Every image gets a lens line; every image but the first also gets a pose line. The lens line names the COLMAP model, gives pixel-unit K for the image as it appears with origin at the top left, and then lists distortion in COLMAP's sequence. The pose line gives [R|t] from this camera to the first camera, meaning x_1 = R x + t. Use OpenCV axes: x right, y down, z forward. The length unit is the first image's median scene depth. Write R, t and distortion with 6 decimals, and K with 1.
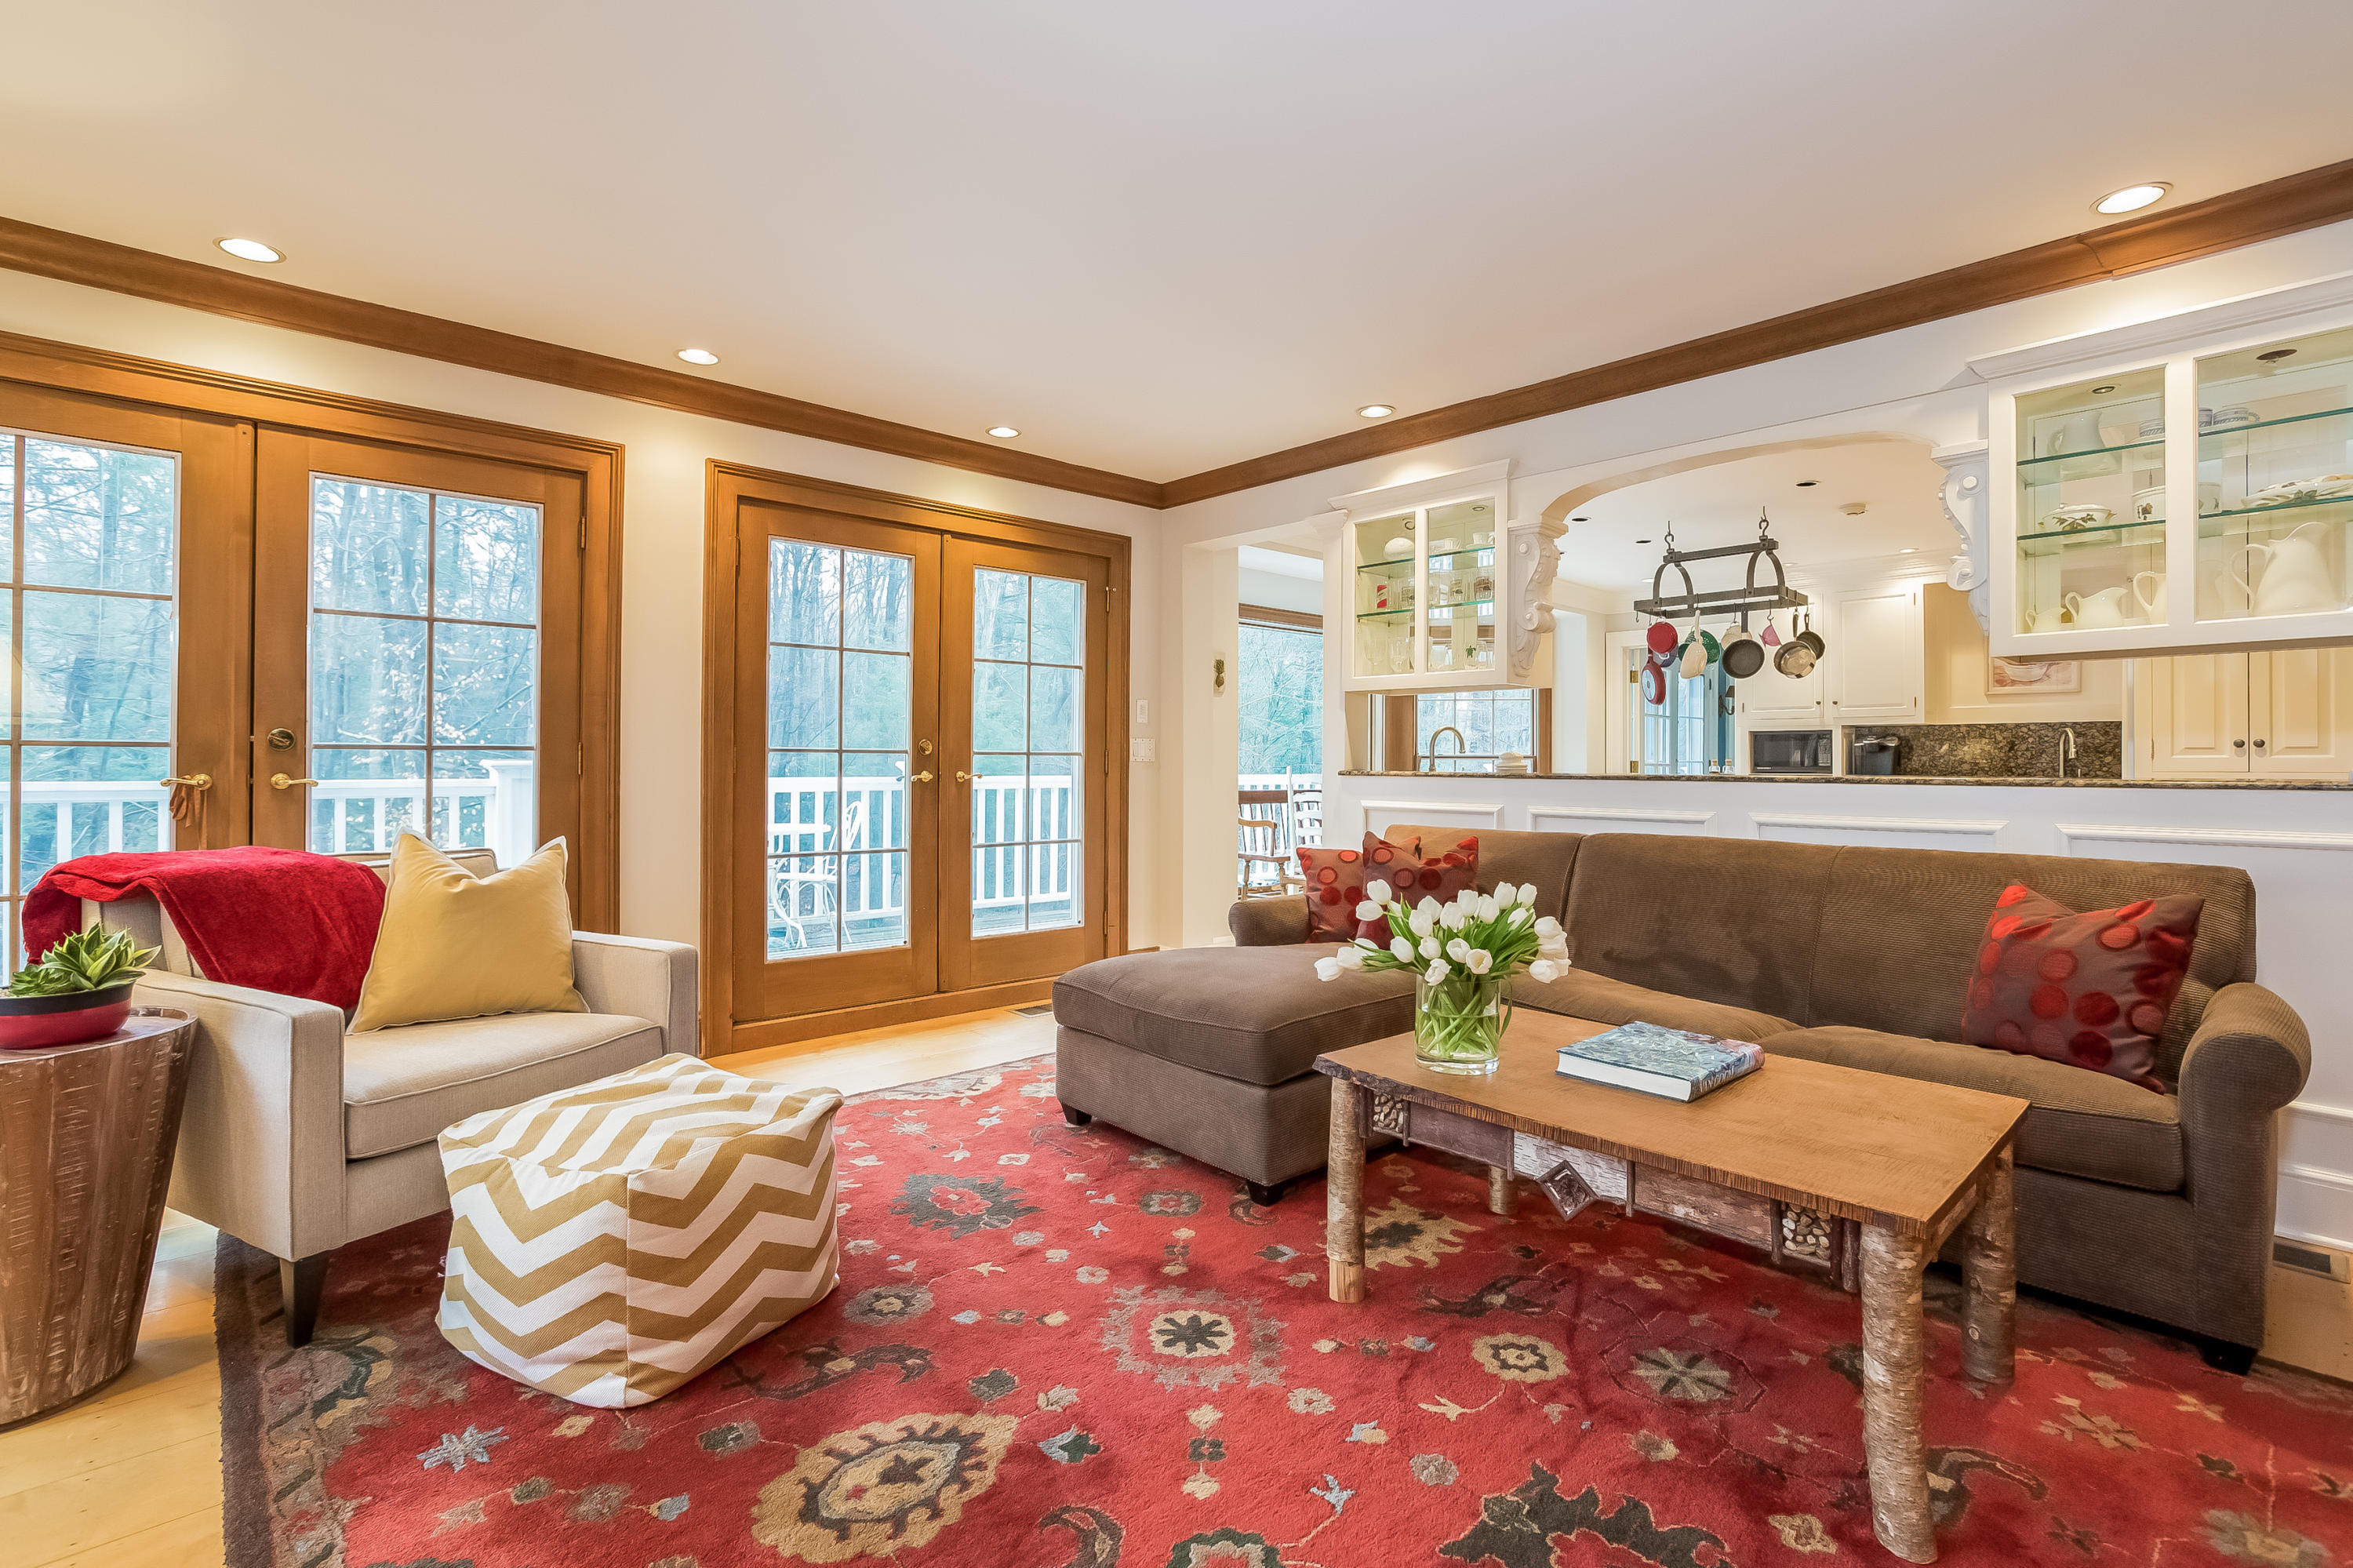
lens RADIAL K [[1066.0, 0, 1149.4], [0, 1066.0, 769.6], [0, 0, 1]] dist [-0.037897, 0.009710]
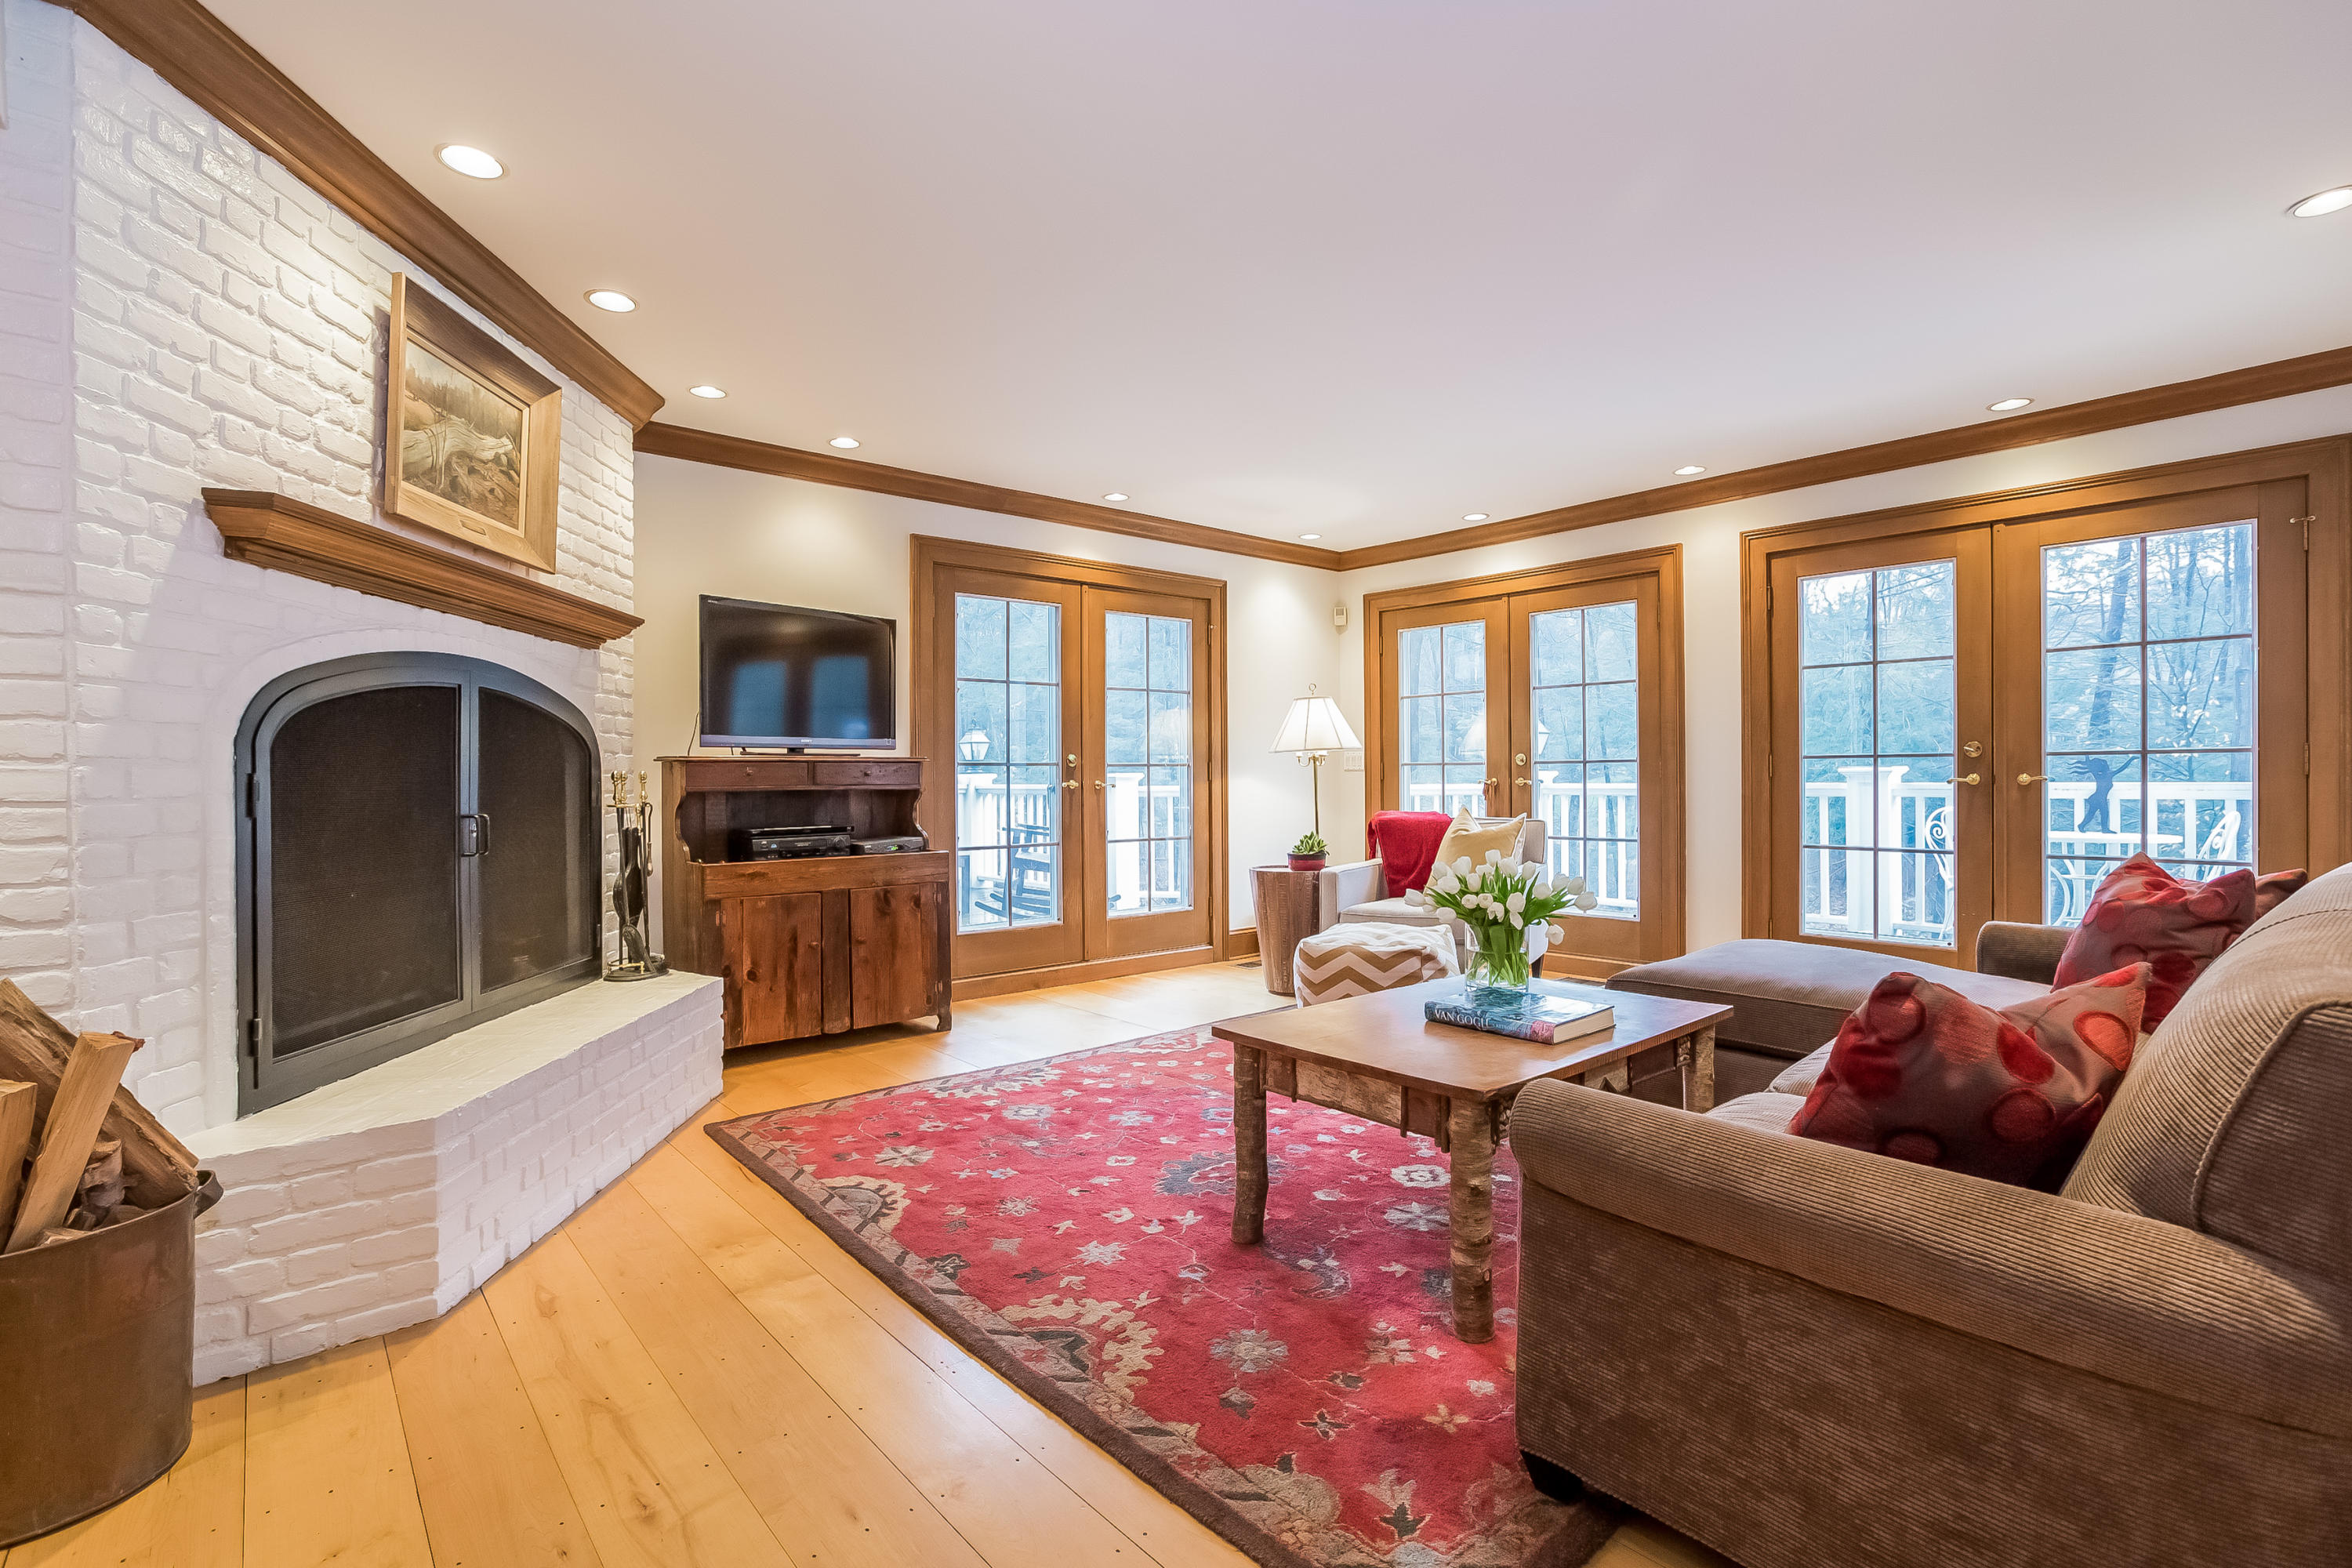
lens RADIAL K [[1065.5, 0, 1168.0], [0, 1065.5, 776.4], [0, 0, 1]] dist [-0.037897, 0.009710]
pose [[-0.019460, -0.000914, -0.999810, 0.961029], [0.004659, 0.999989, -0.001004, 0.000954], [0.999800, -0.004678, -0.019456, 0.355560]]
